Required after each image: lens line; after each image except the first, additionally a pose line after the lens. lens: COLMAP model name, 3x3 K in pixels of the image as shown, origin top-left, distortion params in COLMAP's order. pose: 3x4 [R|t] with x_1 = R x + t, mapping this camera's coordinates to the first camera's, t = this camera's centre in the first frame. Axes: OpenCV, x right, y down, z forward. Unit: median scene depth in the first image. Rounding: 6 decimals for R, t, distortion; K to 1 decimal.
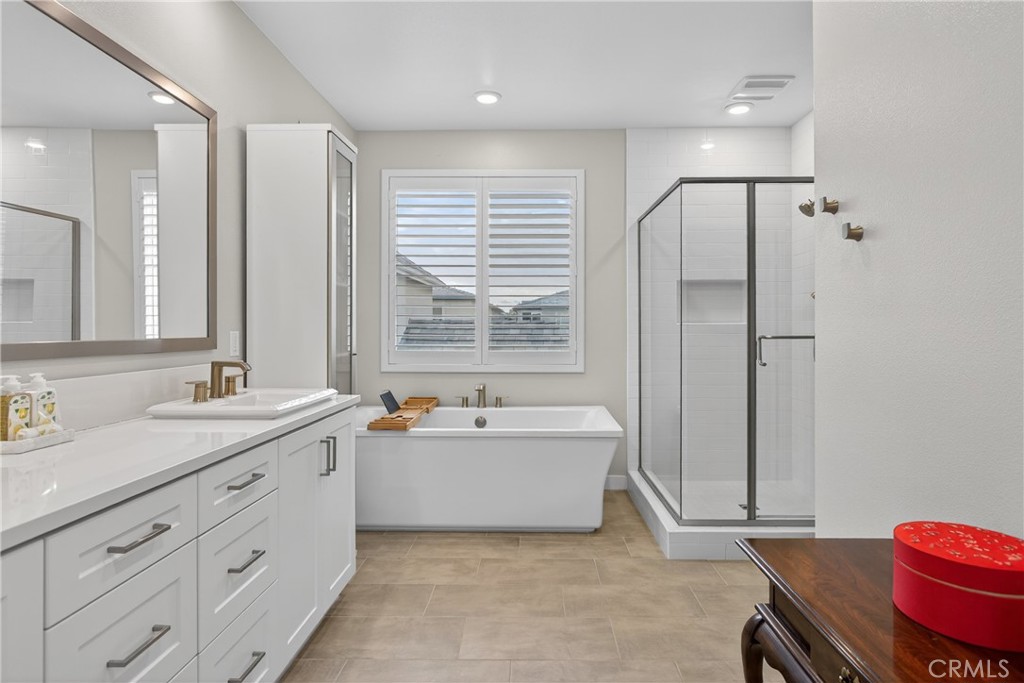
lens RADIAL K [[534.8, 0, 512.0], [0, 534.8, 341.5], [0, 0, 1]] dist [0.000697, 0.000531]
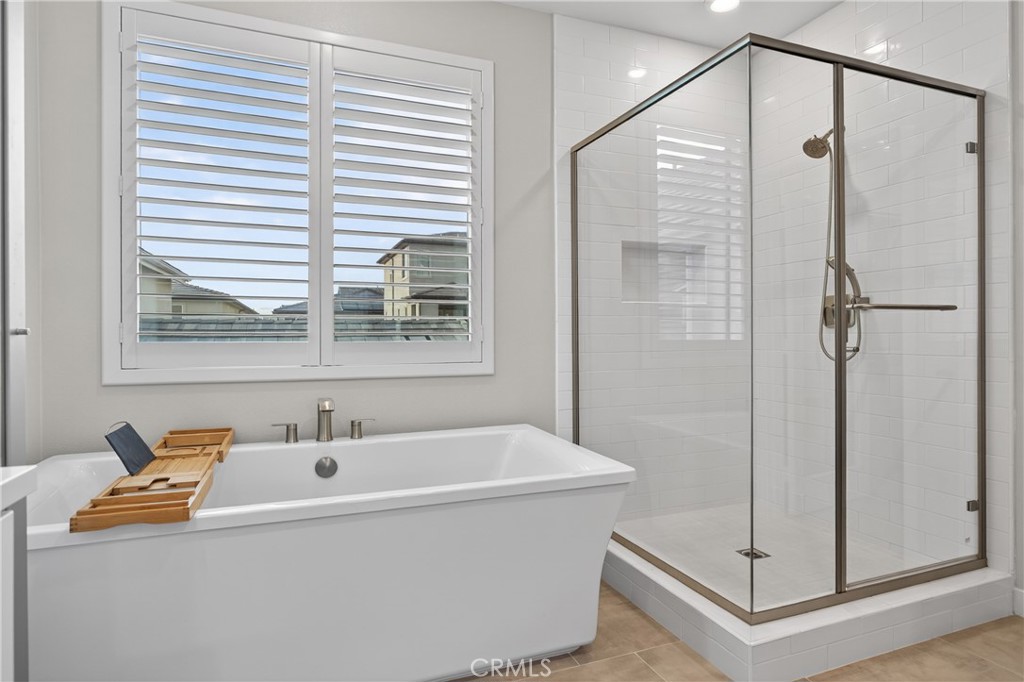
lens RADIAL K [[510.5, 0, 512.3], [0, 510.5, 349.5], [0, 0, 1]] dist [-0.003112, -0.000494]
pose [[0.899833, -0.005011, 0.436206, -0.115616], [0.004566, 0.999987, 0.002069, 0.026444], [-0.436211, 0.000130, 0.899845, 0.431205]]
